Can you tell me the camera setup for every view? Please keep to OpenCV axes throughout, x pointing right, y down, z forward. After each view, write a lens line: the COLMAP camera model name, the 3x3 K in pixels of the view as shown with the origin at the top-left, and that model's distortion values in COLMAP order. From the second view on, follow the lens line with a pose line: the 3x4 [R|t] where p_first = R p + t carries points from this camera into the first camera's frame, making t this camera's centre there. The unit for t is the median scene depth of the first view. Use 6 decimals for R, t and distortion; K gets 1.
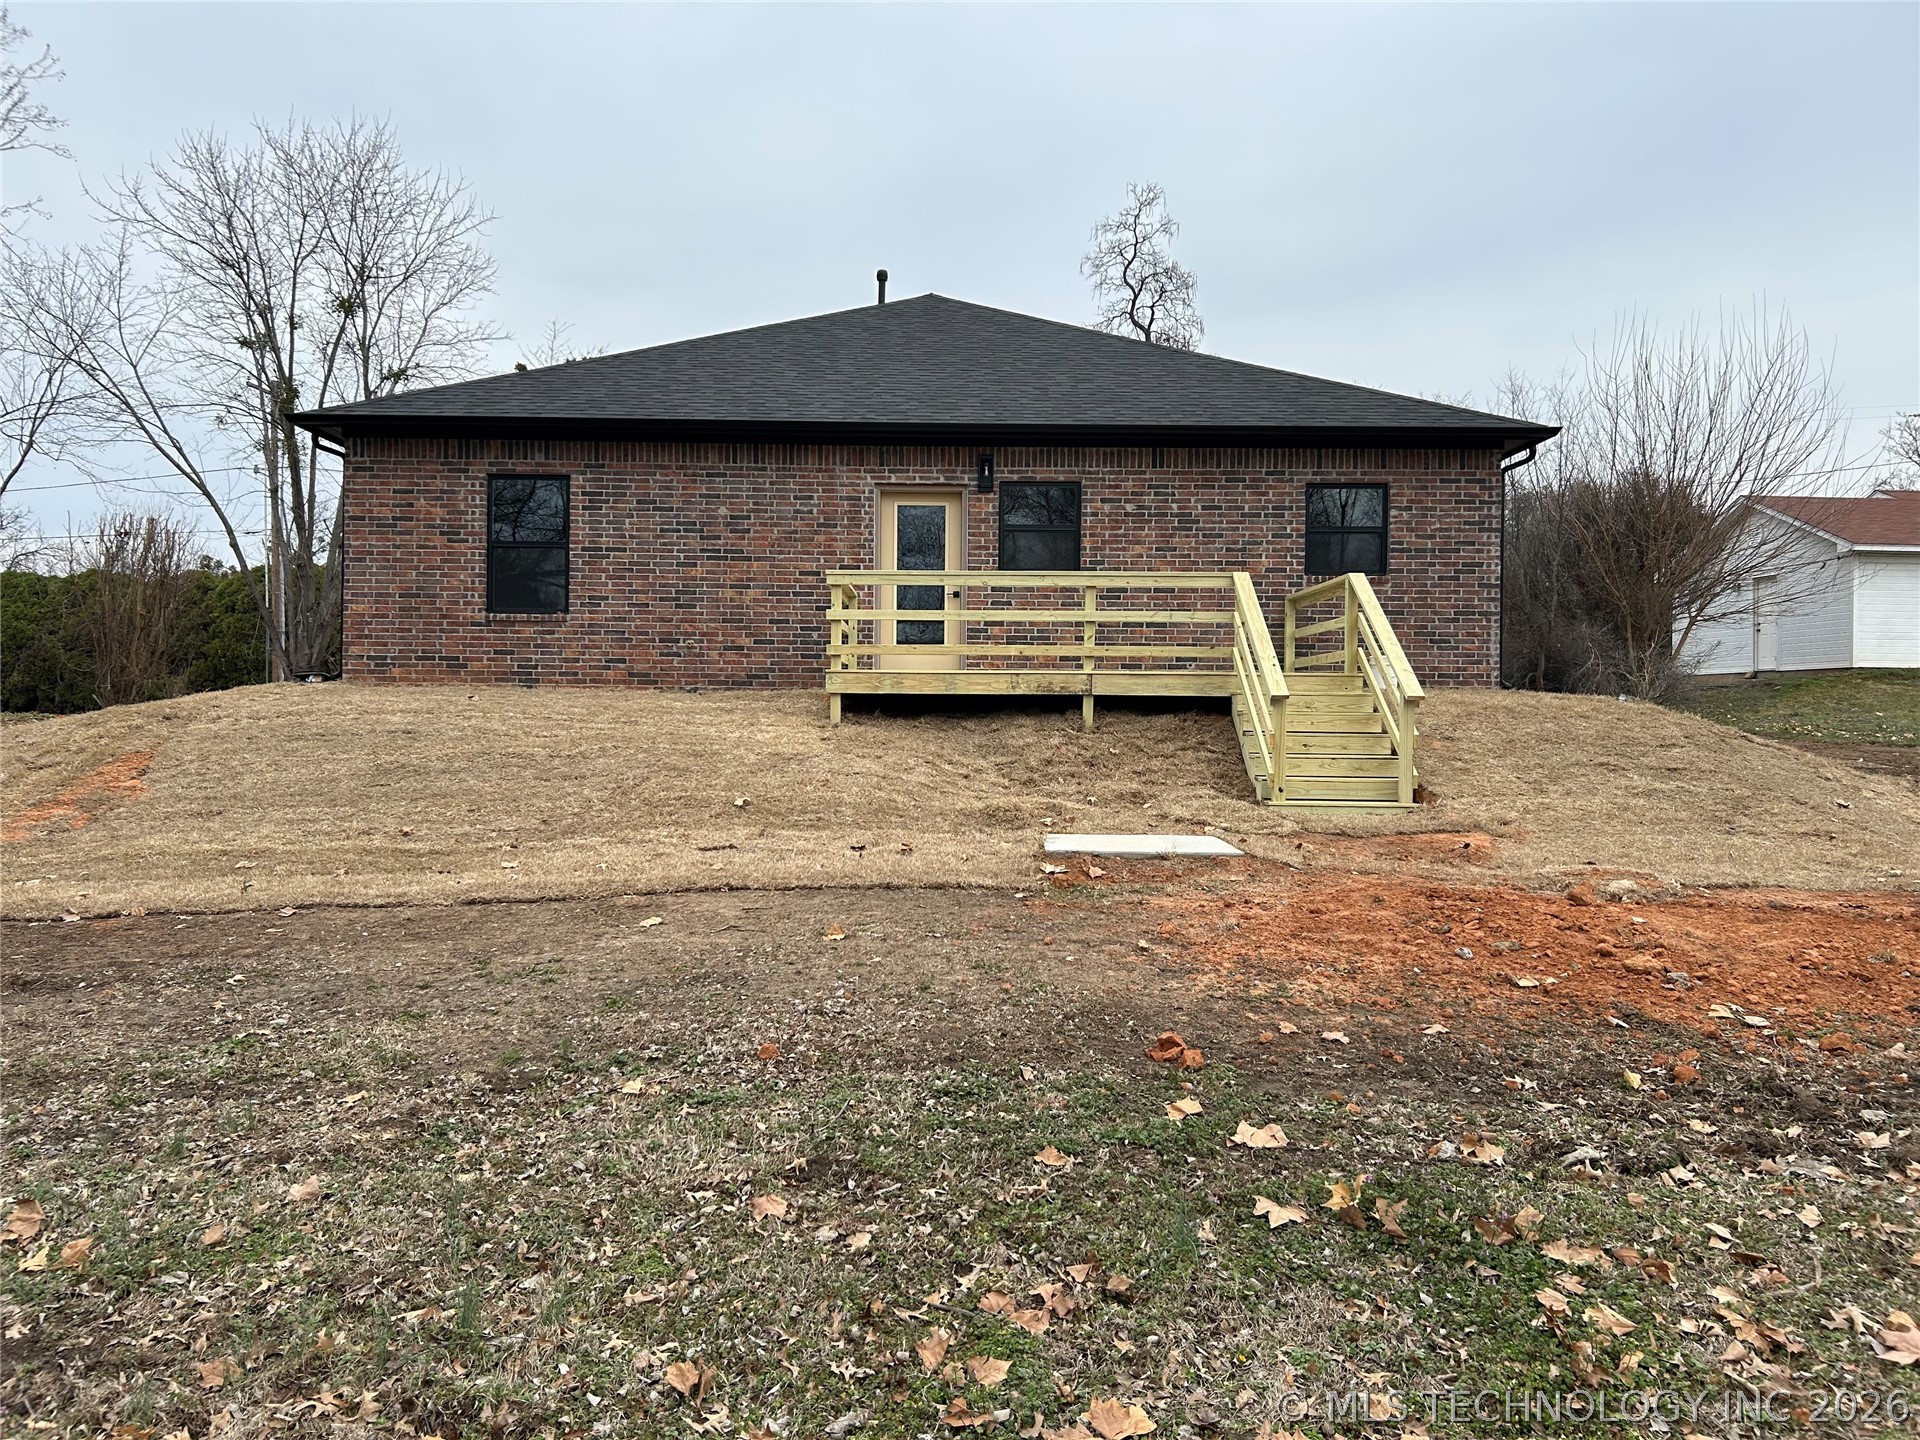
lens RADIAL K [[1451.2, 0, 959.0], [0, 1451.2, 730.5], [0, 0, 1]] dist [0.002267, -0.018205]
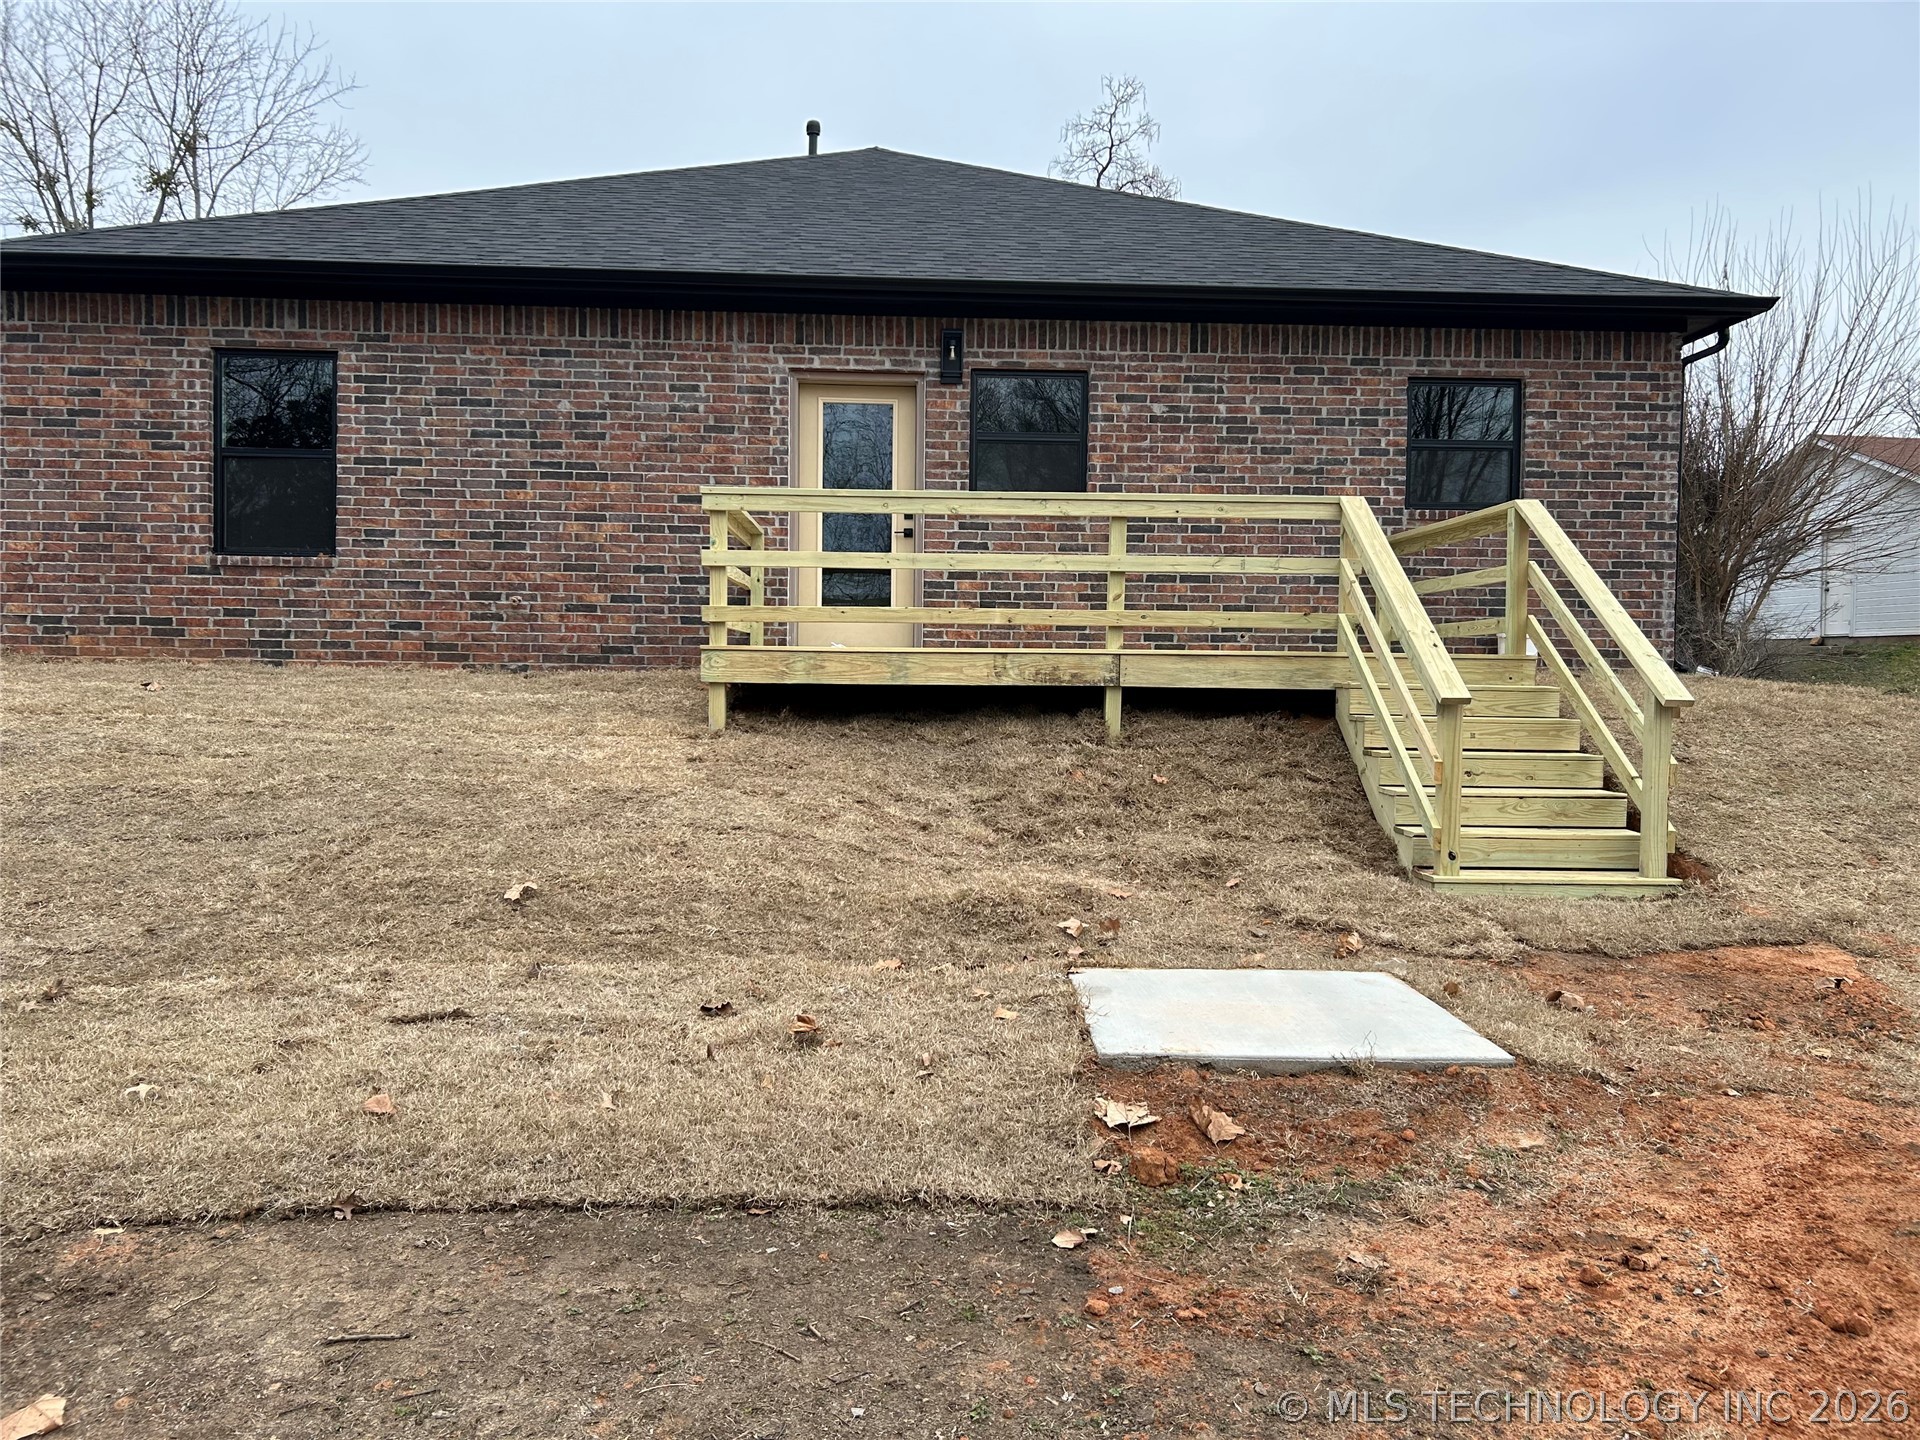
lens RADIAL K [[1451.2, 0, 965.4], [0, 1451.2, 710.8], [0, 0, 1]] dist [0.002267, -0.018205]
pose [[0.999227, 0.003106, 0.039190, -0.001332], [-0.003818, 0.999829, 0.018114, -0.021632], [-0.039127, -0.018250, 0.999068, 0.310381]]
